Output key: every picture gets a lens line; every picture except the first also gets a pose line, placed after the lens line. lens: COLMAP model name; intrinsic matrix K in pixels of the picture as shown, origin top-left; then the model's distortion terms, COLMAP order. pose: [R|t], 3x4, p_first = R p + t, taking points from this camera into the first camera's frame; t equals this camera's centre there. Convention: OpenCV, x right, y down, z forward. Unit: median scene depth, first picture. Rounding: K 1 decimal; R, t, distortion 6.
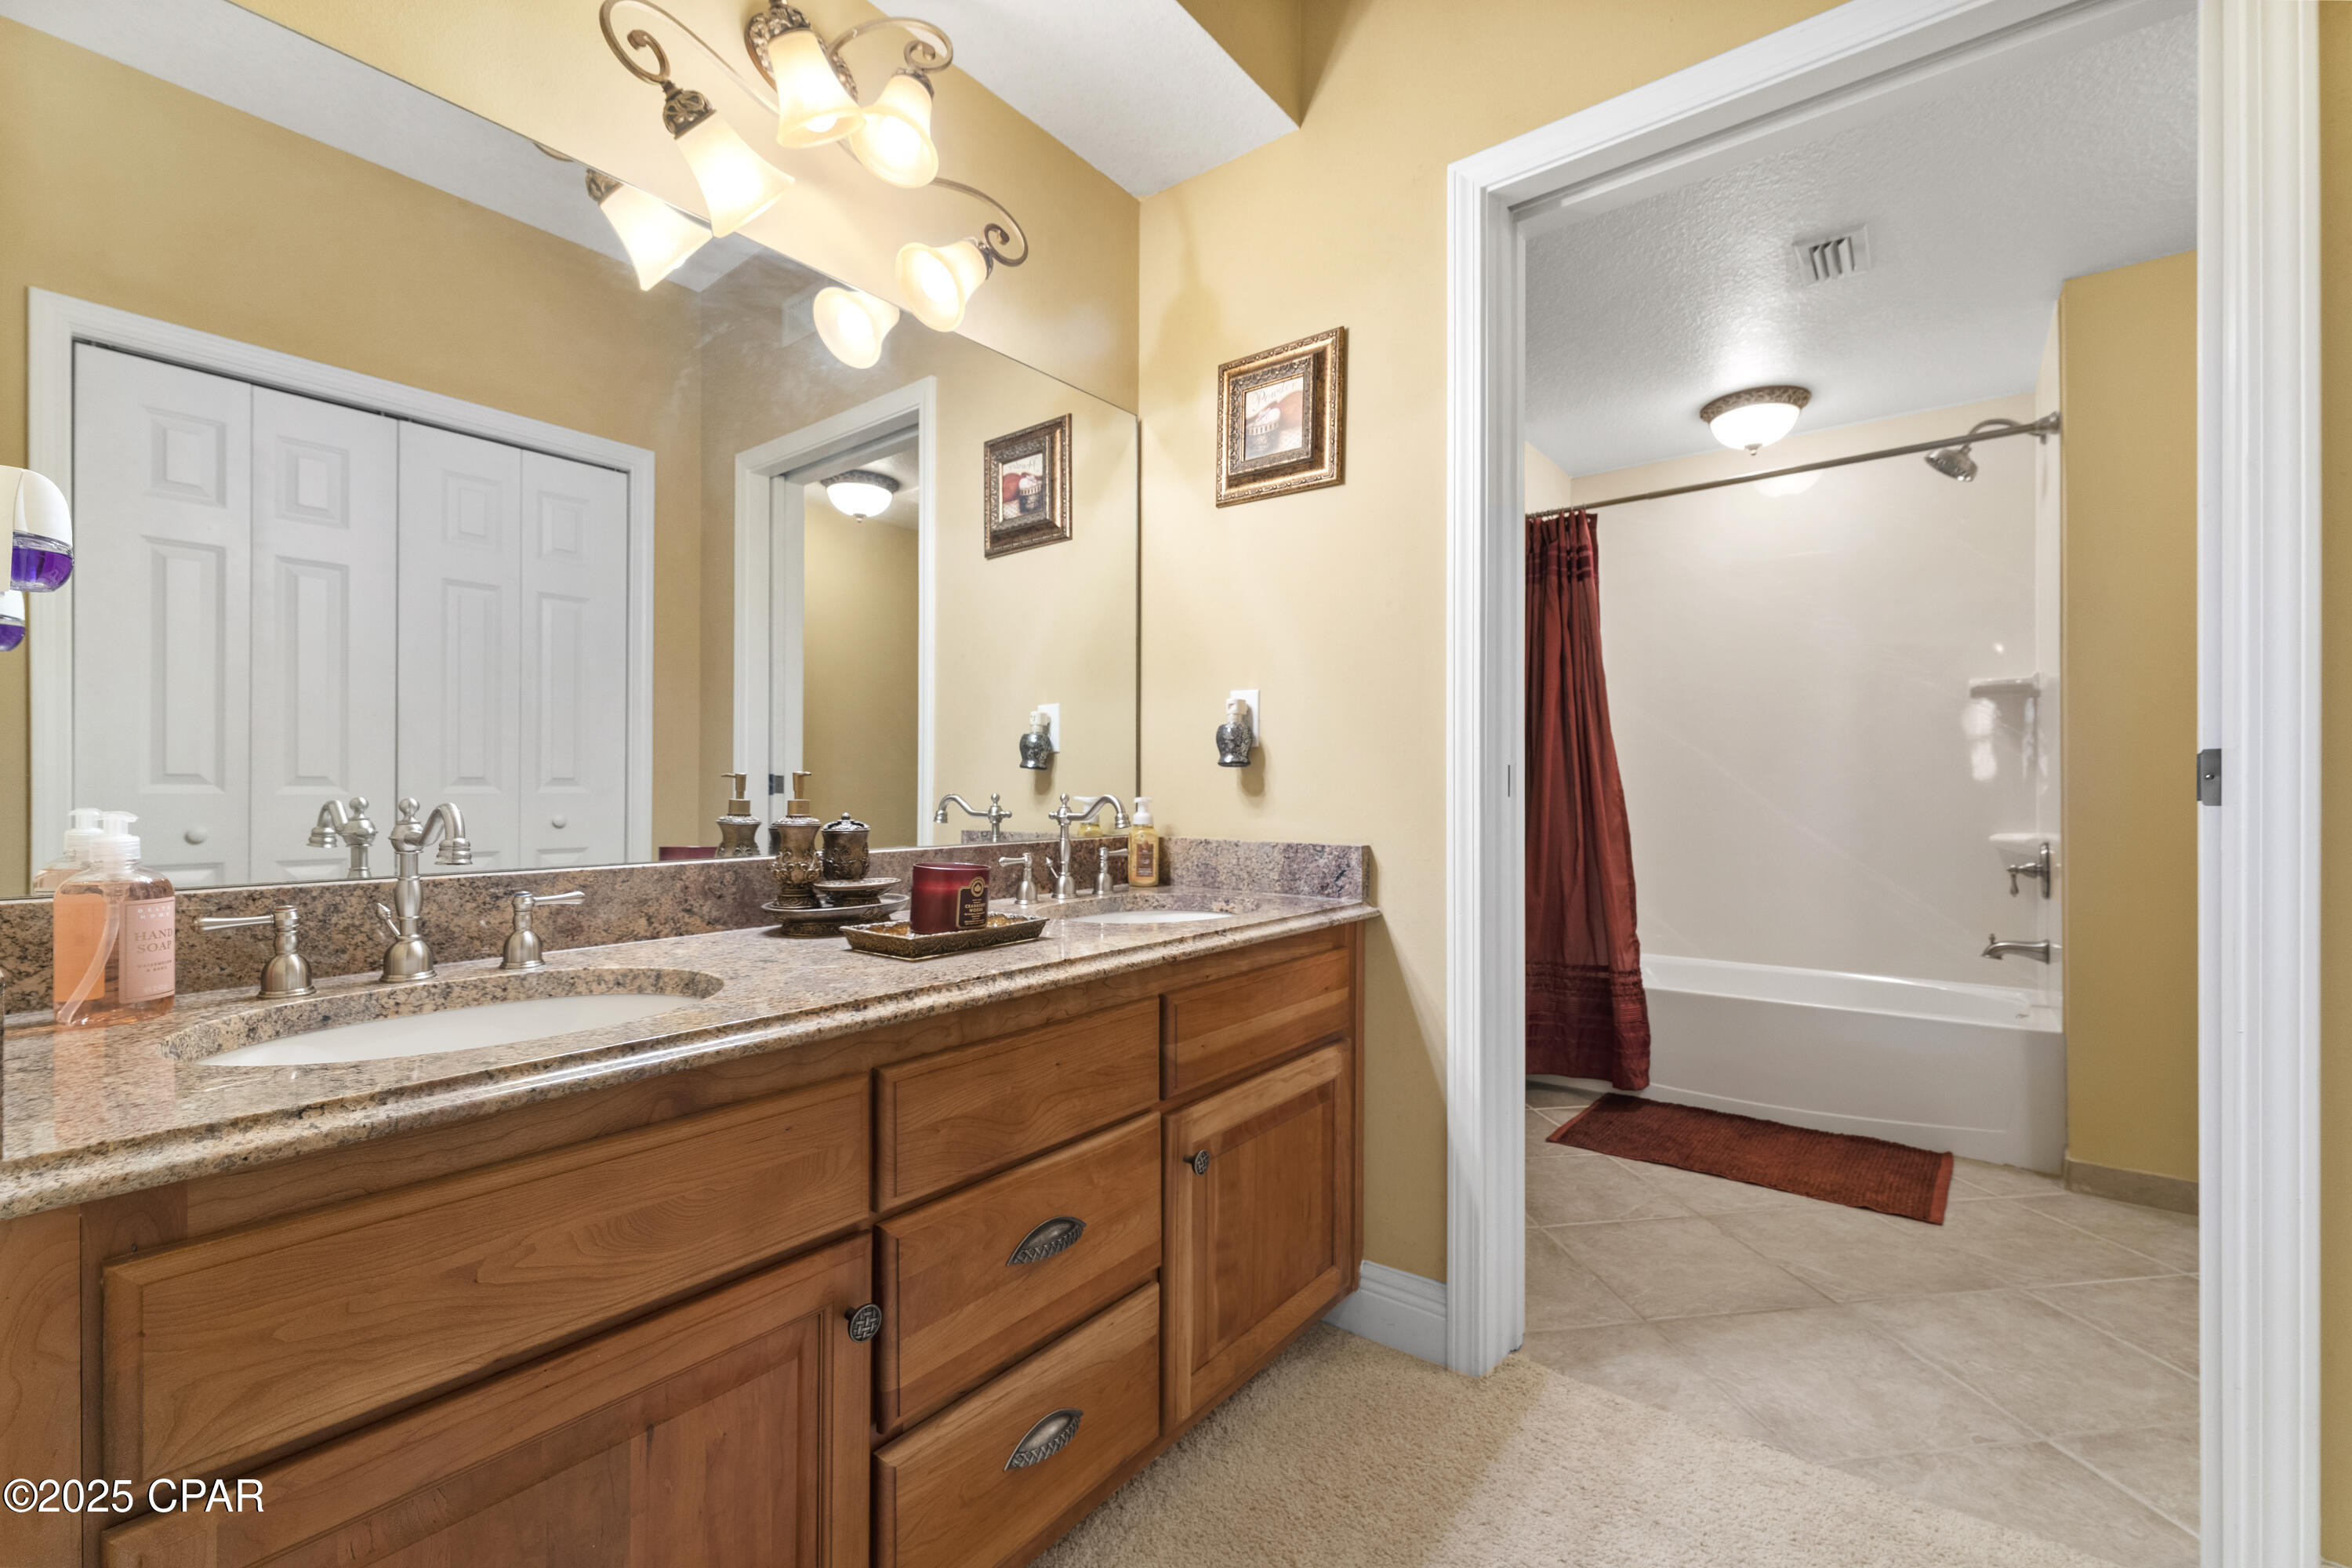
lens RADIAL K [[988.6, 0, 1183.6], [0, 988.6, 793.8], [0, 0, 1]] dist [0.001410, -0.000186]
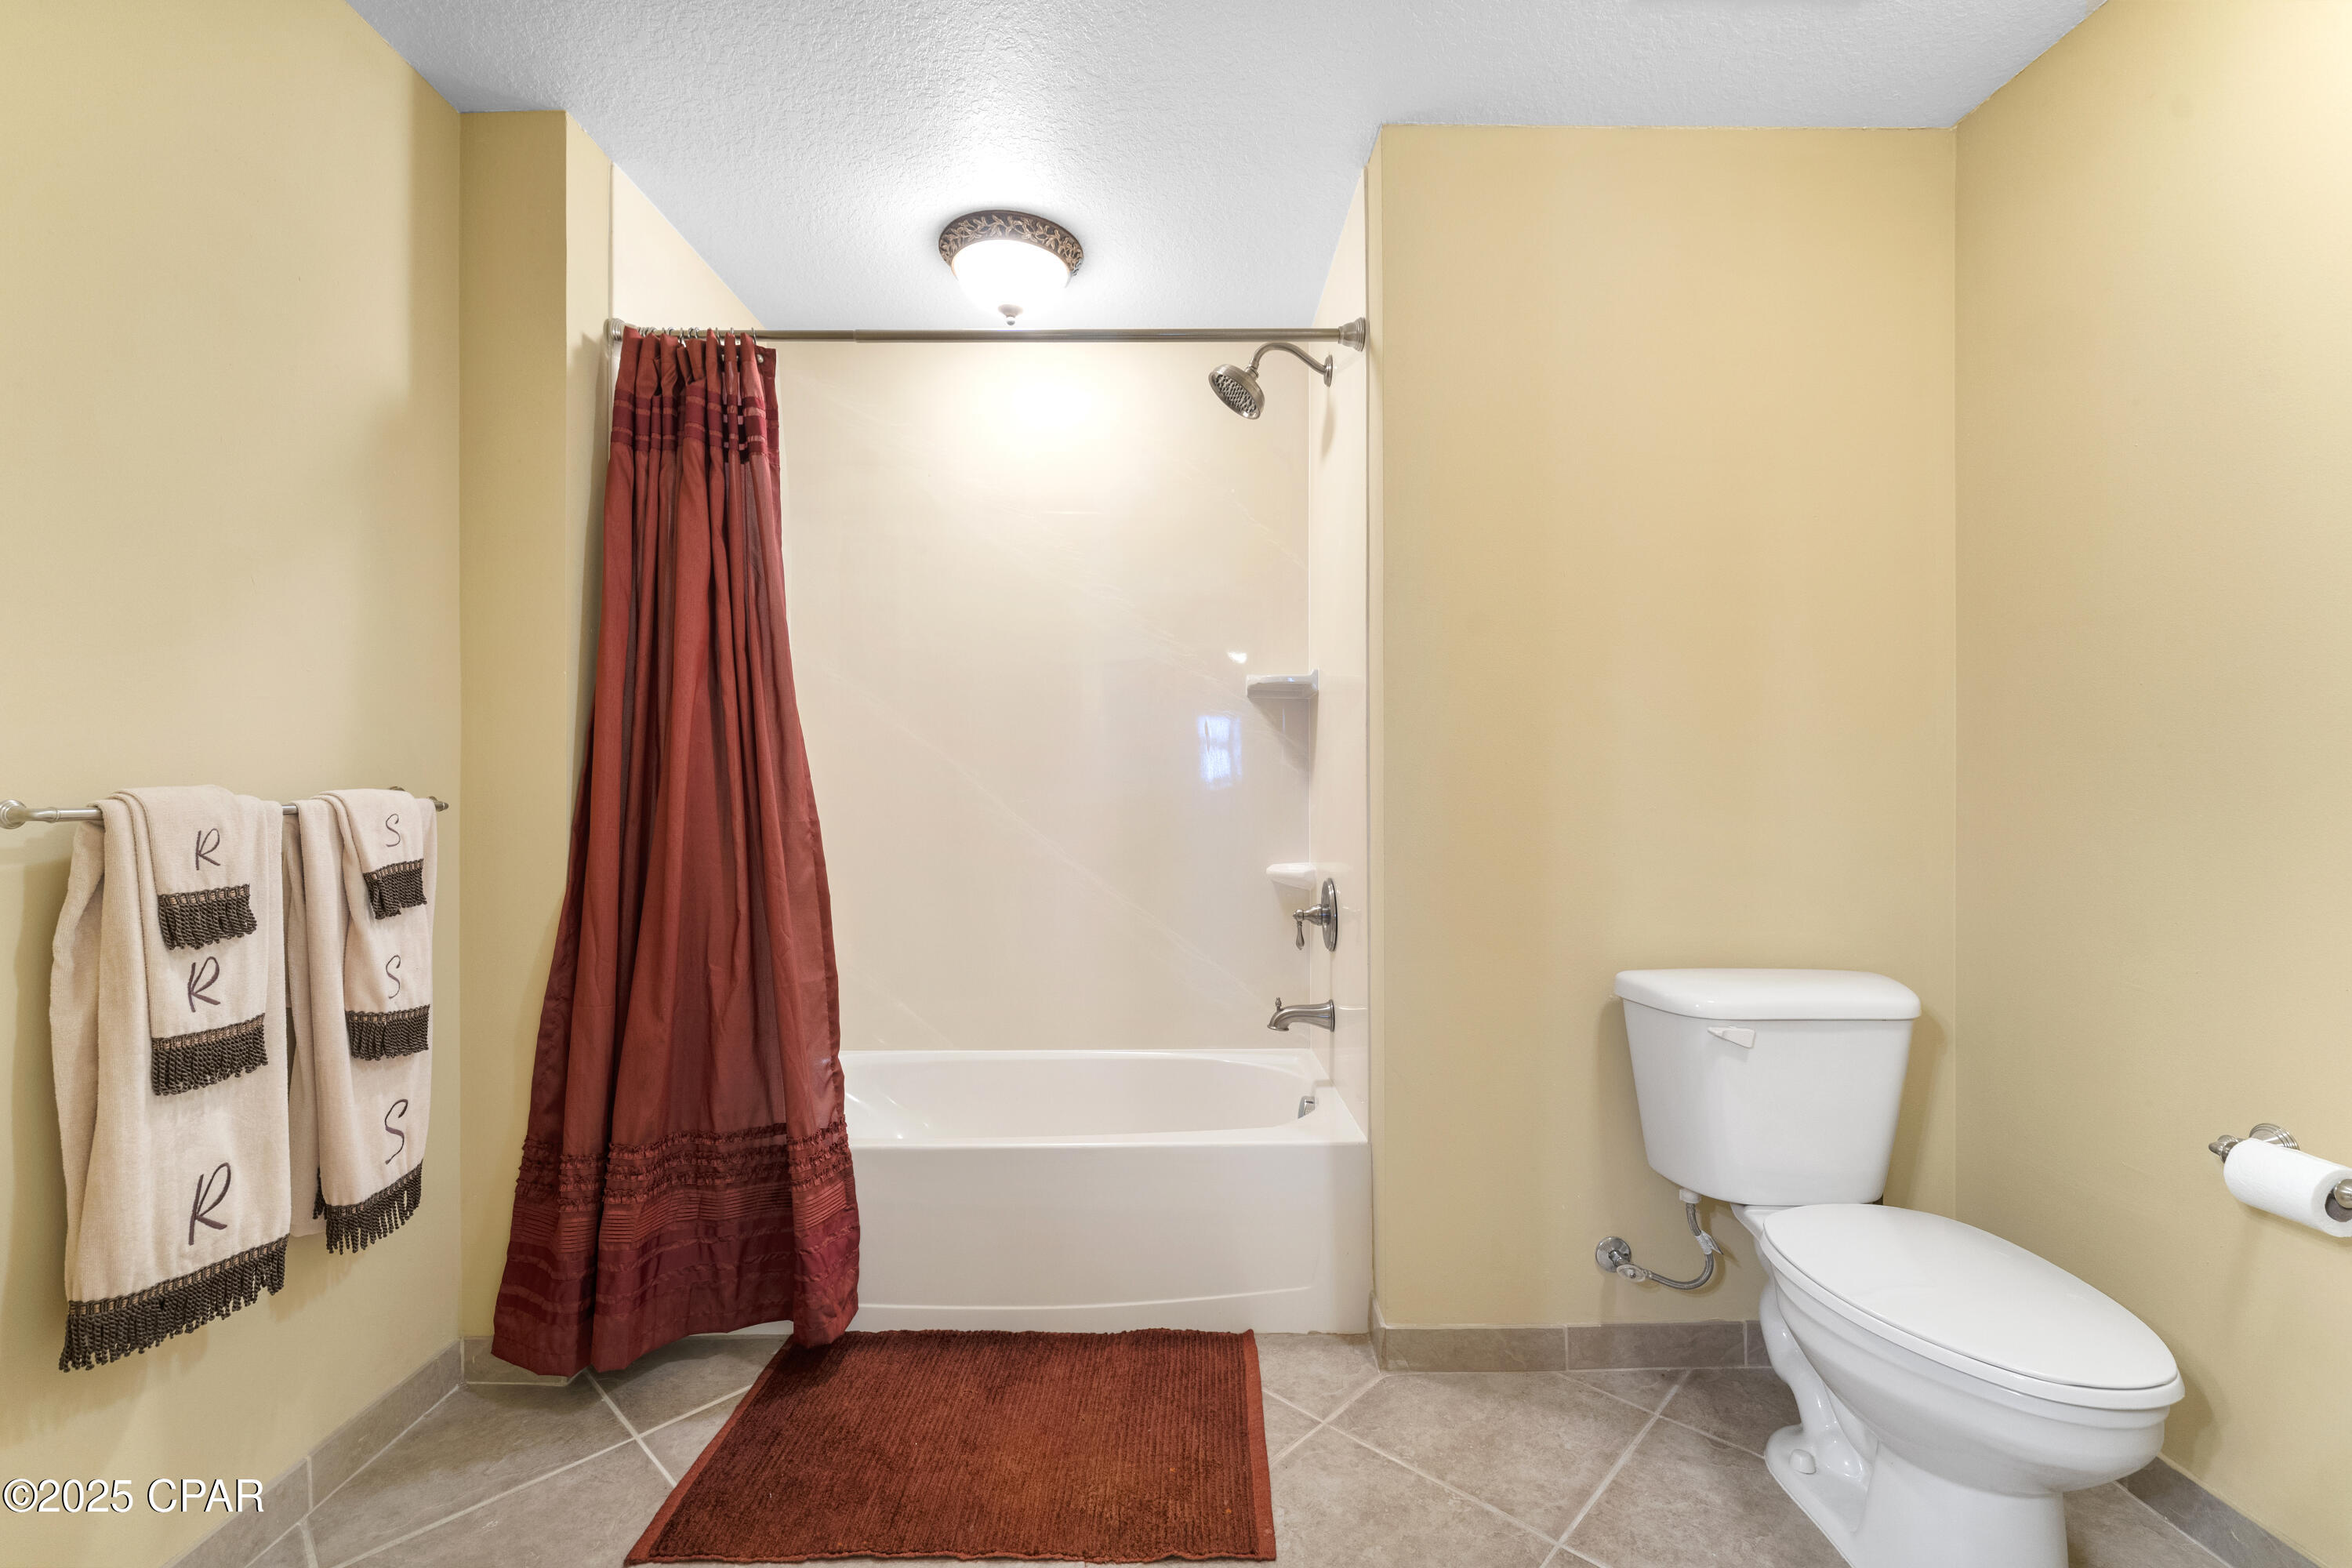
lens RADIAL K [[988.6, 0, 1183.1], [0, 988.6, 786.1], [0, 0, 1]] dist [0.001410, -0.000186]
pose [[0.778931, -0.003871, 0.627098, 0.247422], [0.000590, 0.999985, 0.005440, -0.028643], [-0.627109, -0.003867, 0.778922, 0.405732]]
